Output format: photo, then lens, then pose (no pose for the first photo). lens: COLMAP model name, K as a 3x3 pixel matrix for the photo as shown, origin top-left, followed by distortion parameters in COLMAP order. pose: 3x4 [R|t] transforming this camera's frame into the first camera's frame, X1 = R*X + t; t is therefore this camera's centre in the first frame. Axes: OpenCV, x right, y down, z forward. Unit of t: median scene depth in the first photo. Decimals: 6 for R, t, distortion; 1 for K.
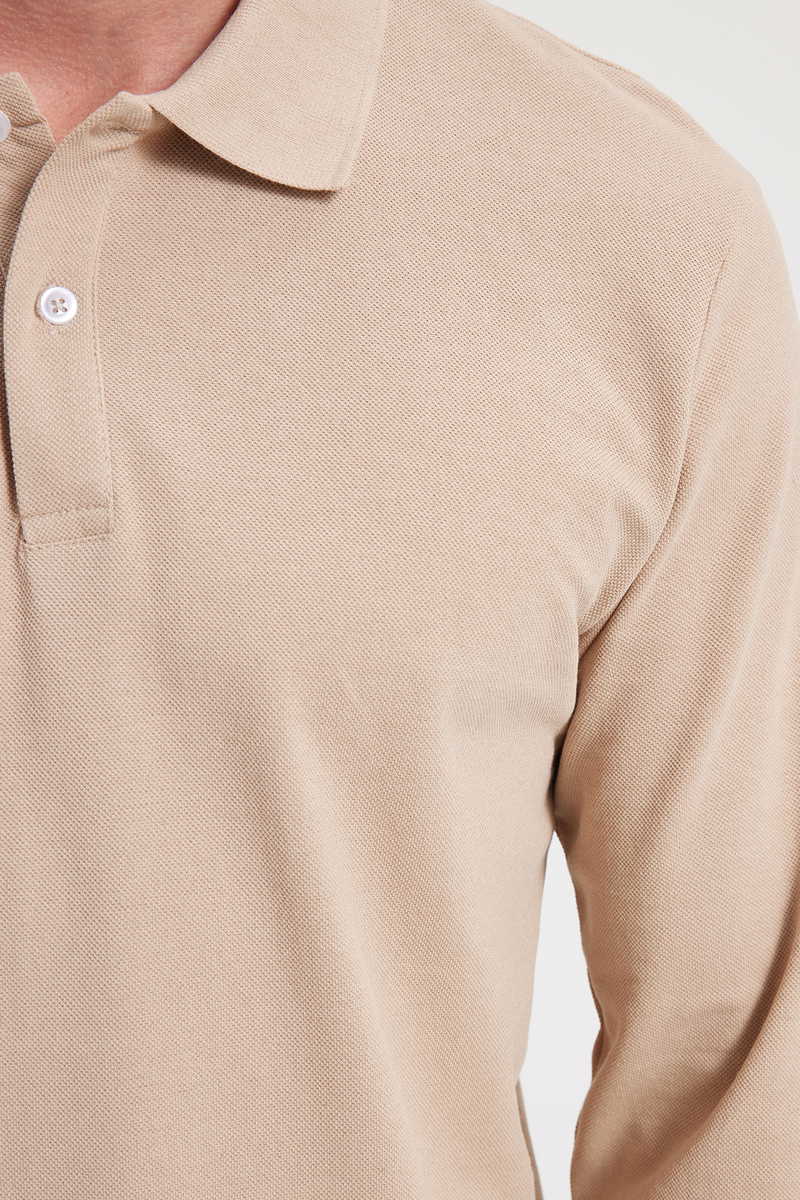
lens RADIAL K [[2650.3, 0, 400.0], [0, 2650.3, 600.0], [0, 0, 1]] dist [0.380698, 0.078531]
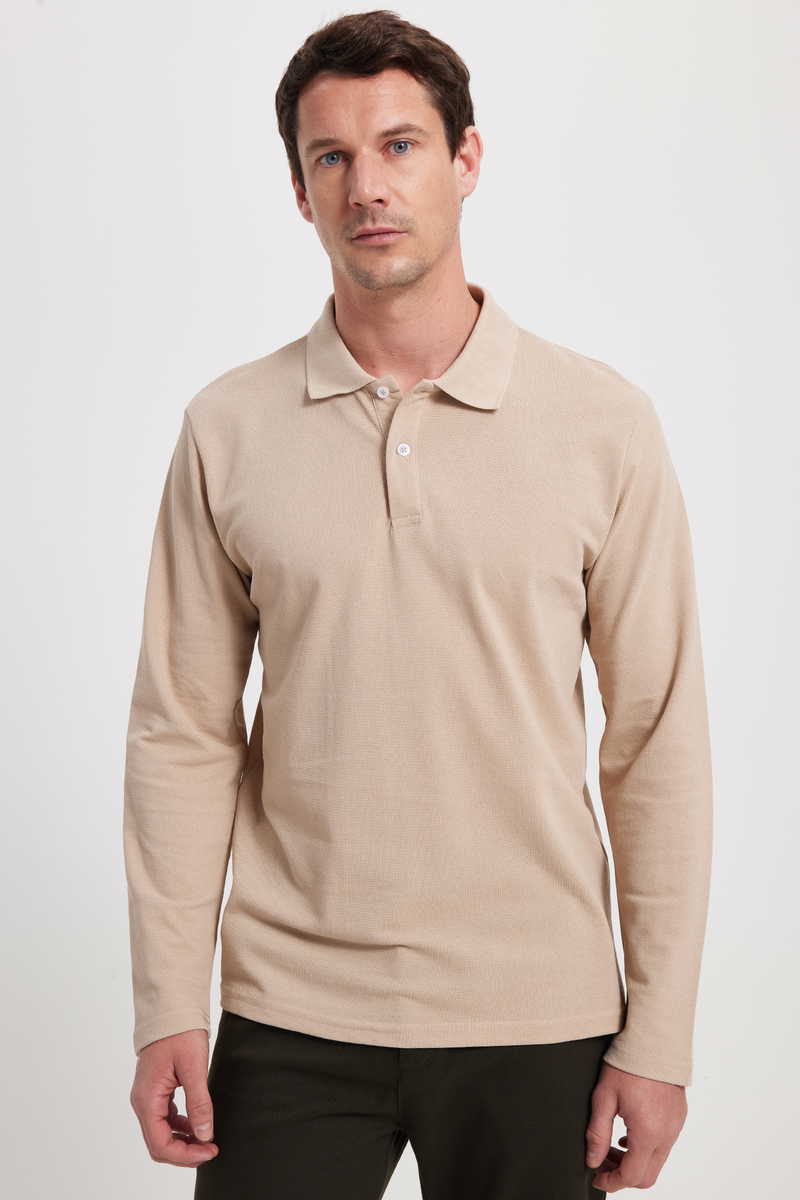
lens RADIAL K [[1596.7, 0, 400.0], [0, 1596.7, 600.0], [0, 0, 1]] dist [1.055437, -0.003063]
pose [[0.992428, -0.015967, -0.121787, 0.087919], [0.009803, 0.998648, -0.051044, 0.151673], [0.122438, 0.049463, 0.991243, -0.802126]]
